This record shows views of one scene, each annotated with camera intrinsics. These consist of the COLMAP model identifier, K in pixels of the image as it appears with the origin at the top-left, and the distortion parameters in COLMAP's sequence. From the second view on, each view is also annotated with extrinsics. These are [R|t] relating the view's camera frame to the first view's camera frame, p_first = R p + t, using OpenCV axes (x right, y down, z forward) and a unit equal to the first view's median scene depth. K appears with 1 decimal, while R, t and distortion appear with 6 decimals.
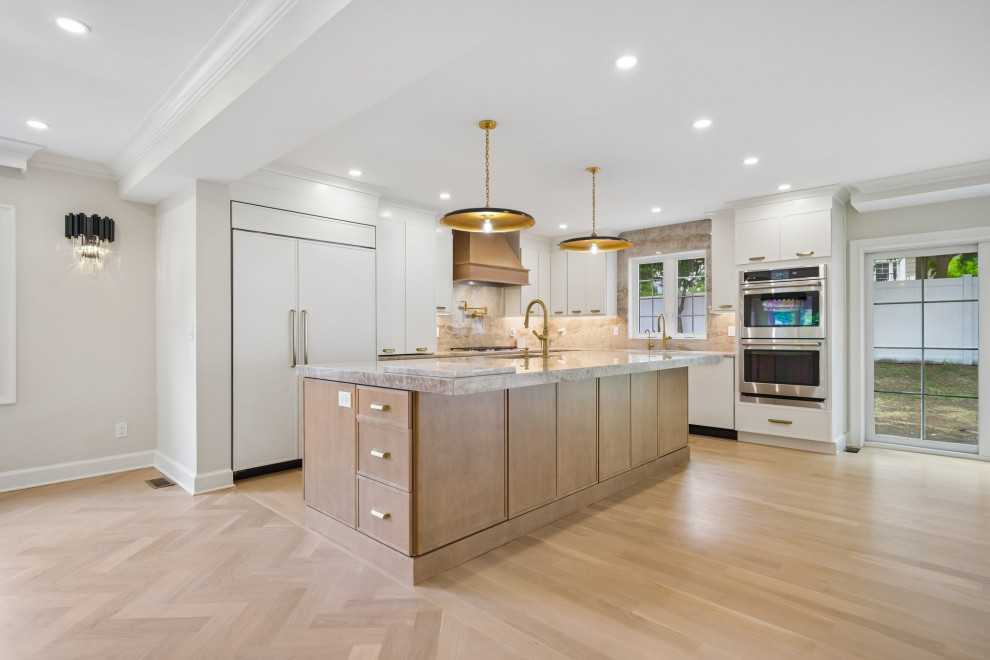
lens RADIAL K [[489.3, 0, 493.7], [0, 489.3, 332.5], [0, 0, 1]] dist [0.000736, 0.000039]
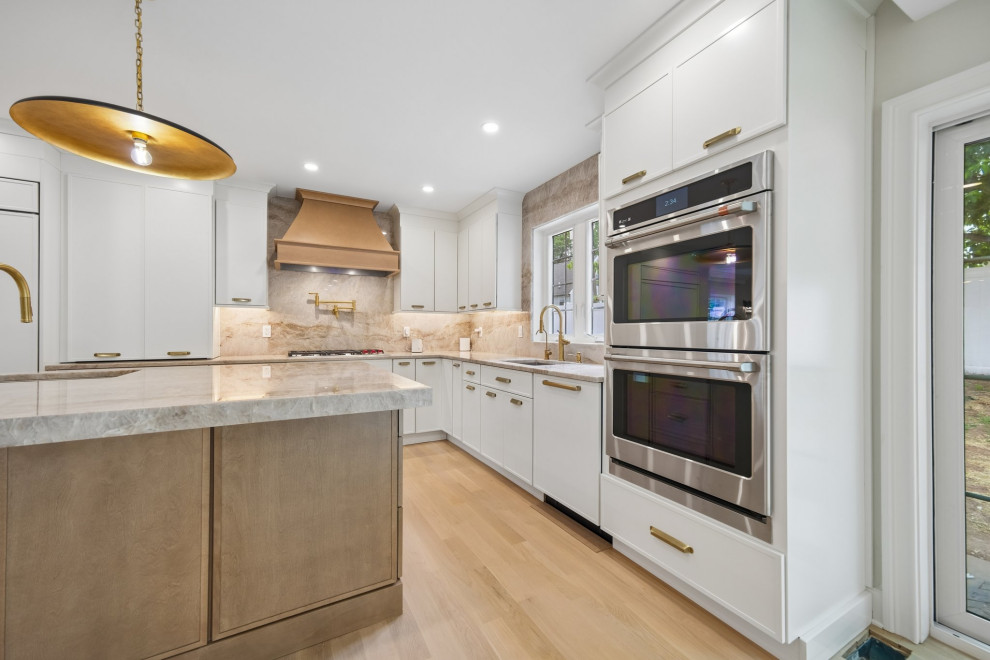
lens RADIAL K [[383.7, 0, 494.9], [0, 383.7, 331.0], [0, 0, 1]] dist [0.003778, 0.001411]
pose [[0.955234, 0.005745, -0.295797, 0.420787], [-0.007158, 0.999968, -0.003693, -0.001269], [0.295766, 0.005645, 0.955244, 0.492361]]
